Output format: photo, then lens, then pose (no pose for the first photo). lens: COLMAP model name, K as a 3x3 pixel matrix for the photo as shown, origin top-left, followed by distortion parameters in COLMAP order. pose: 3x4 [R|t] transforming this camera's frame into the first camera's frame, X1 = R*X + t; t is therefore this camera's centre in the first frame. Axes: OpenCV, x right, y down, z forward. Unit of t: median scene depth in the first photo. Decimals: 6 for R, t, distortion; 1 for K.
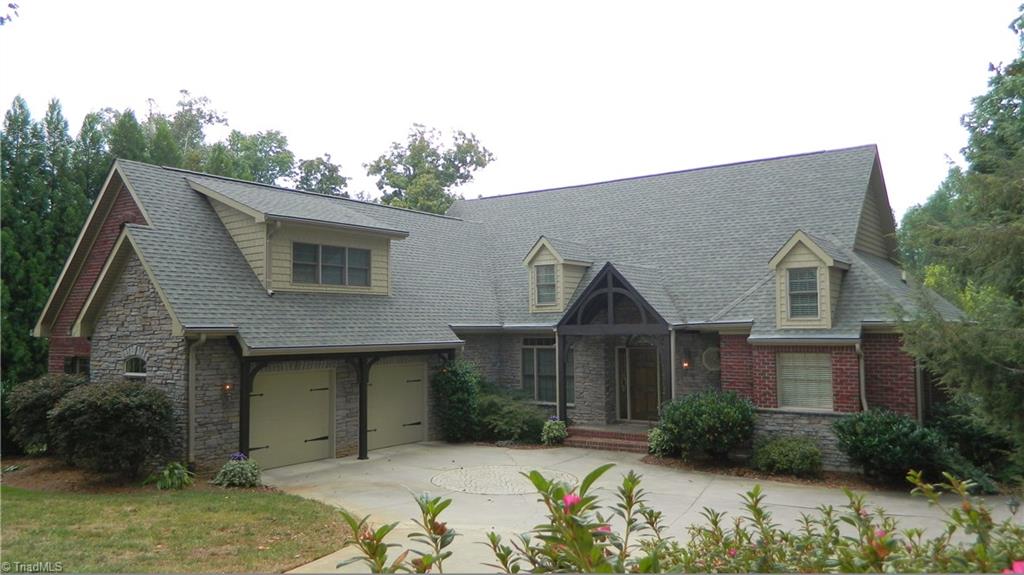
lens RADIAL K [[764.7, 0, 512.1], [0, 764.7, 287.1], [0, 0, 1]] dist [-0.002516, -0.000470]
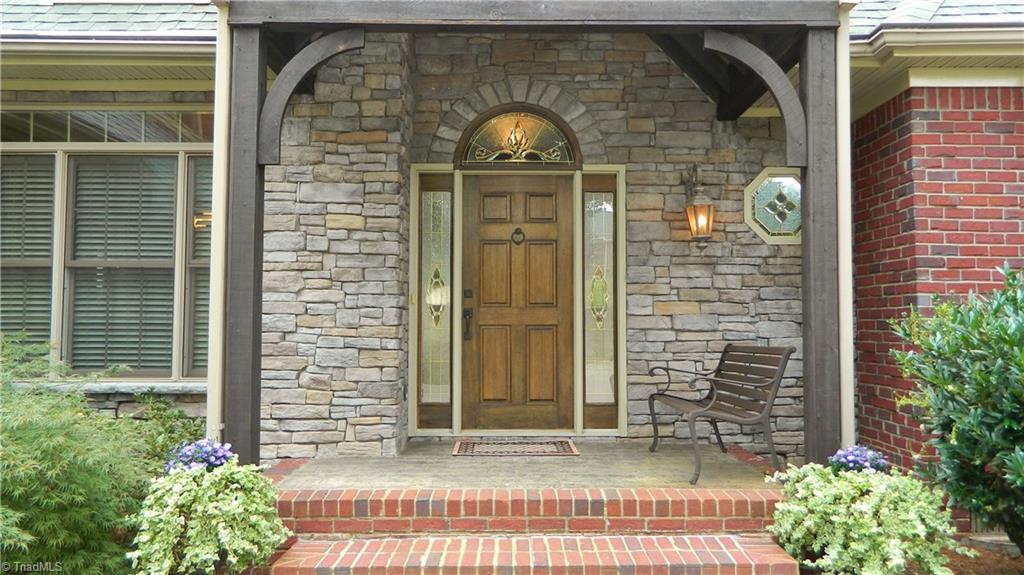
lens RADIAL K [[764.7, 0, 513.1], [0, 764.7, 287.7], [0, 0, 1]] dist [-0.002516, -0.000470]
pose [[0.808404, 0.036164, 0.587516, 0.005923], [-0.043100, 0.999068, -0.002192, 0.121846], [-0.587048, -0.023550, 0.809209, 0.765232]]
